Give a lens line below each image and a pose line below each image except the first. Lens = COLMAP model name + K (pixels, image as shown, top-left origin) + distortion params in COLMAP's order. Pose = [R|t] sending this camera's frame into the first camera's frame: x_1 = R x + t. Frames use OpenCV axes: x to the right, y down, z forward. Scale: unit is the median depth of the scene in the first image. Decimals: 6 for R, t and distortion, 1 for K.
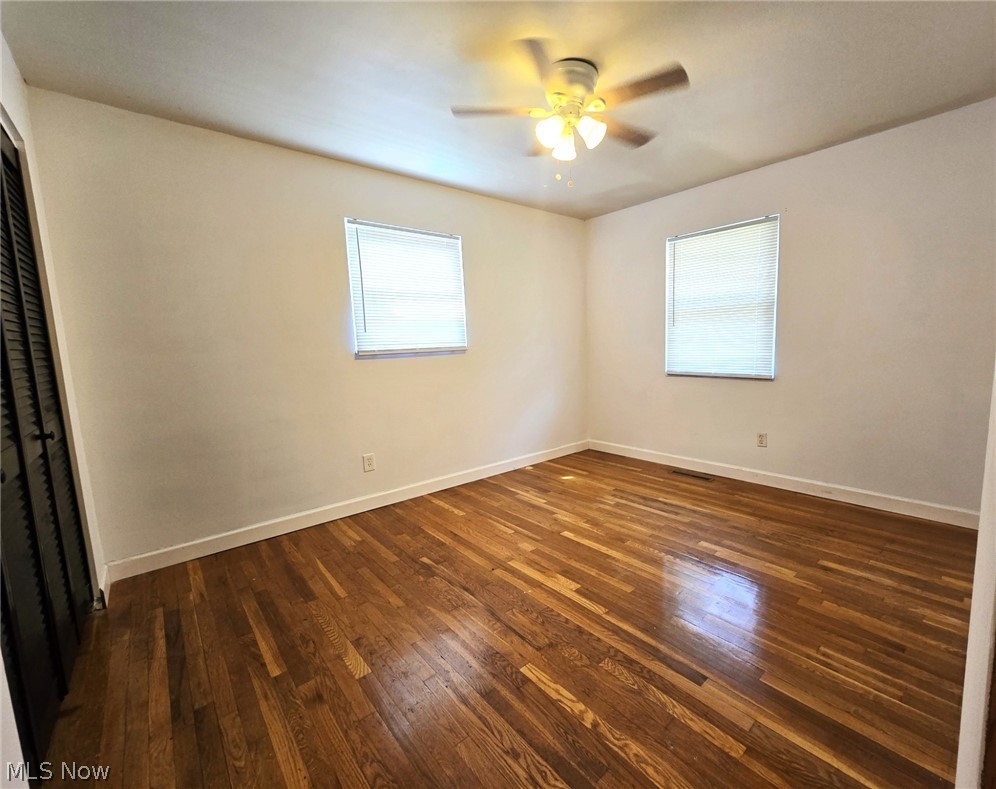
lens RADIAL K [[448.2, 0, 498.0], [0, 448.2, 394.5], [0, 0, 1]] dist [0.000566, 0.000133]
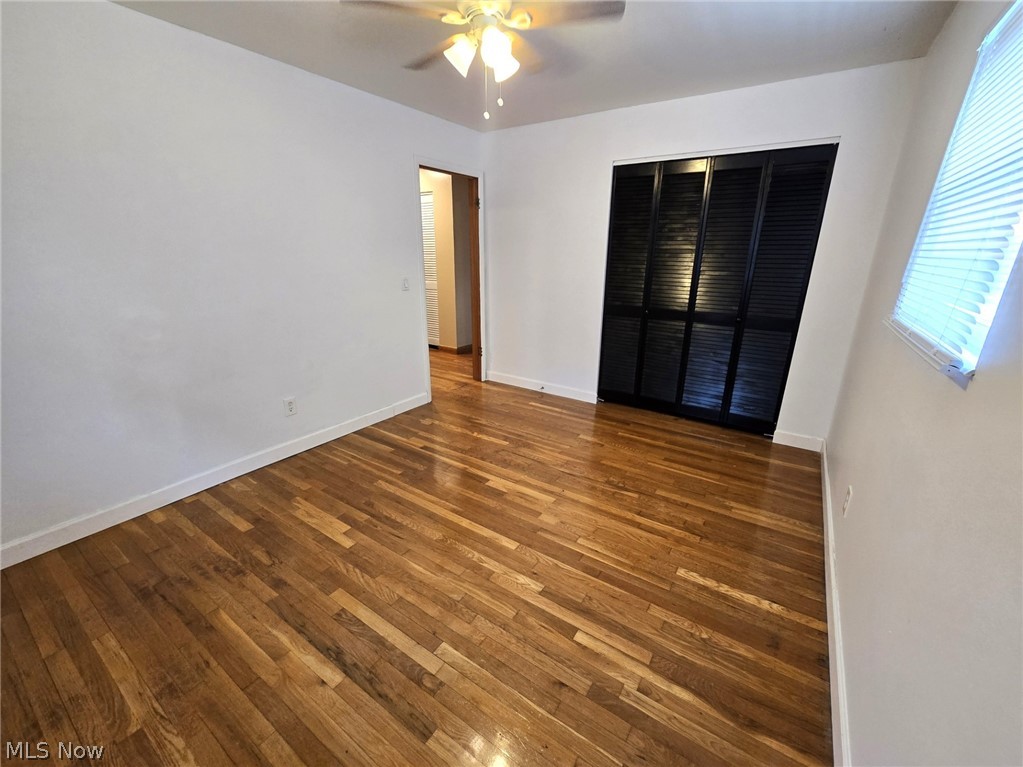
lens RADIAL K [[415.8, 0, 517.5], [0, 415.8, 387.7], [0, 0, 1]] dist [-0.001809, -0.000174]
pose [[-0.947631, 0.119034, -0.296354, 0.335489], [-0.018949, 0.905352, 0.424239, -0.256786], [0.318803, 0.407638, -0.855684, 1.557633]]
